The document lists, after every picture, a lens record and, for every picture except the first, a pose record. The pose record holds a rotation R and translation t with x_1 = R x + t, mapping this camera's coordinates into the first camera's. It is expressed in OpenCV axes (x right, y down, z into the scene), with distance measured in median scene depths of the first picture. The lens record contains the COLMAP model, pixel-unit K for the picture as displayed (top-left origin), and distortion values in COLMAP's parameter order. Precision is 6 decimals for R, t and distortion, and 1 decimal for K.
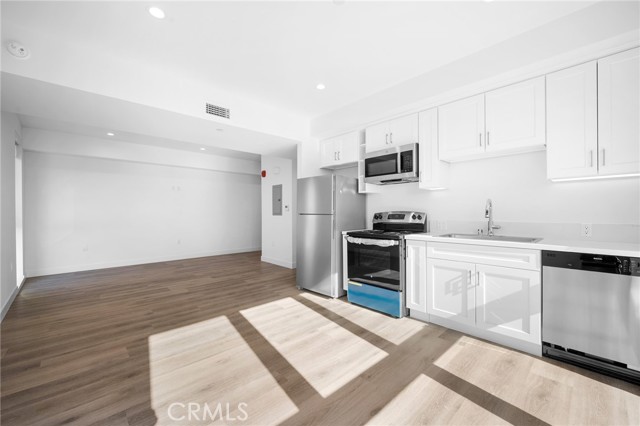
lens RADIAL K [[264.5, 0, 324.3], [0, 264.5, 211.1], [0, 0, 1]] dist [0.002051, 0.000175]
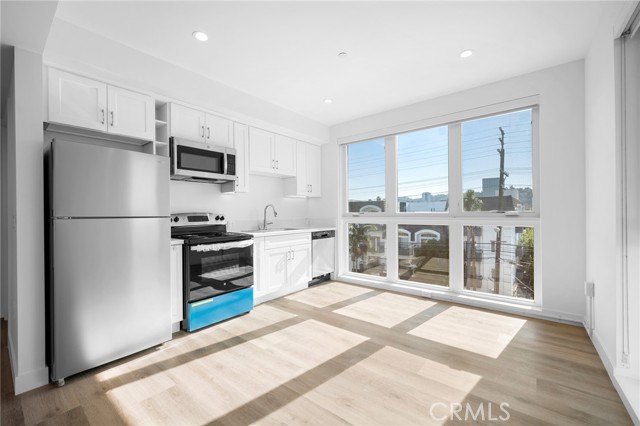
lens RADIAL K [[264.5, 0, 326.8], [0, 264.5, 212.1], [0, 0, 1]] dist [0.002051, 0.000175]
pose [[-0.139743, 0.007324, 0.990161, -0.906782], [0.005386, 0.999963, -0.006636, 0.009439], [-0.990173, 0.004406, -0.139778, 0.917509]]
